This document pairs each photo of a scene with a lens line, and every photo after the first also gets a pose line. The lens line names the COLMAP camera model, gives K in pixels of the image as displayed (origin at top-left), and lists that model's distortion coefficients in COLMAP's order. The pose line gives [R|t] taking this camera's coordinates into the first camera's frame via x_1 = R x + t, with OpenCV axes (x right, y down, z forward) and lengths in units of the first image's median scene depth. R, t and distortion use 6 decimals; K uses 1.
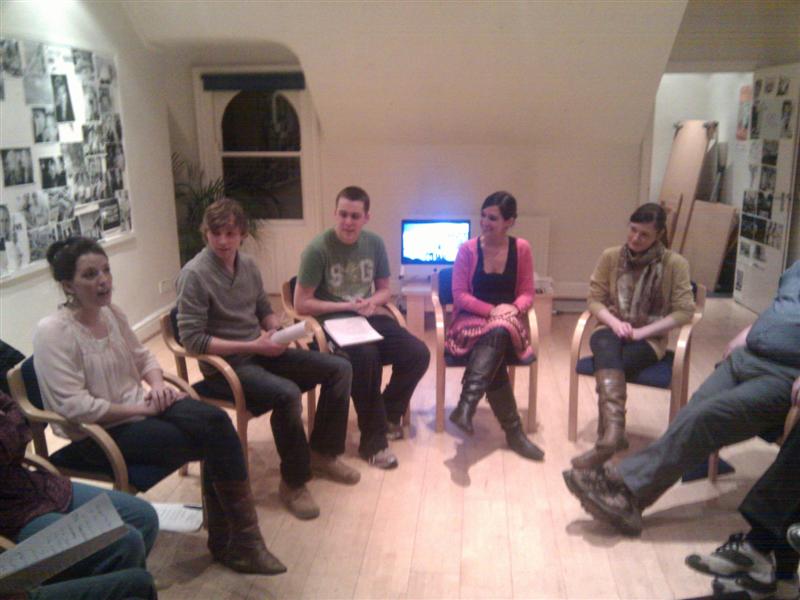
lens RADIAL K [[738.9, 0, 400.0], [0, 738.9, 300.0], [0, 0, 1]] dist [0.000439, -0.075267]
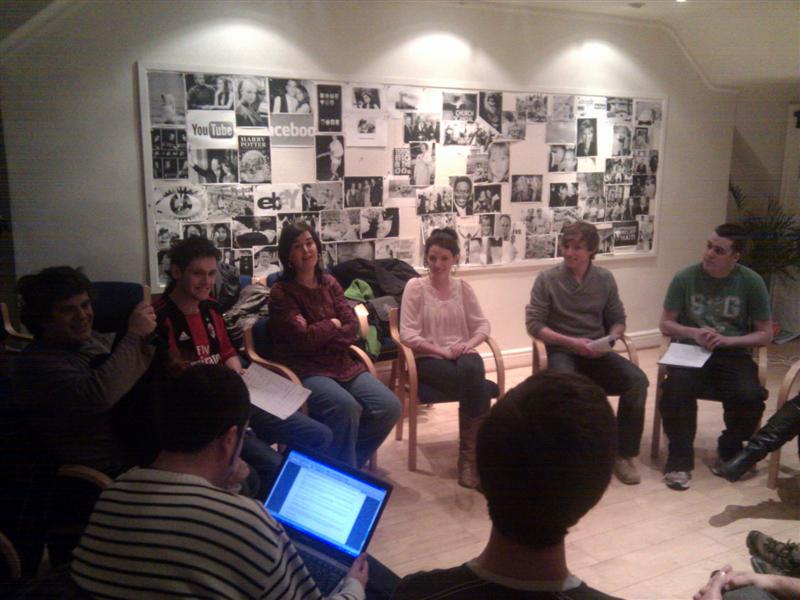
lens RADIAL K [[738.9, 0, 400.0], [0, 738.9, 300.0], [0, 0, 1]] dist [0.000439, -0.075267]
pose [[0.562173, 0.170246, -0.809307, 0.436113], [-0.201900, 0.977225, 0.065322, -0.018584], [0.801996, 0.126677, 0.583742, 0.032329]]
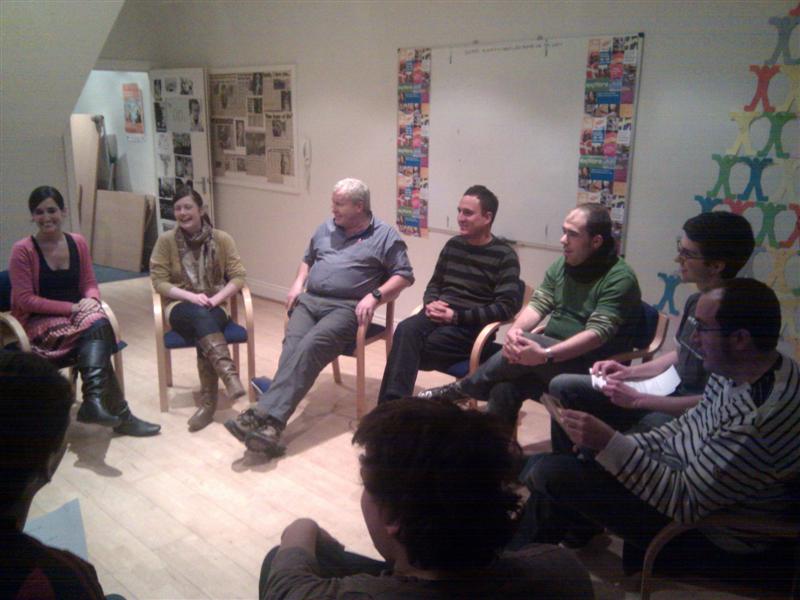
lens RADIAL K [[738.9, 0, 400.0], [0, 738.9, 300.0], [0, 0, 1]] dist [0.000439, -0.075267]
pose [[0.608343, -0.168561, 0.775568, -0.332042], [0.158604, 0.983295, 0.089302, -0.011900], [-0.777666, 0.068682, 0.624915, 0.033111]]
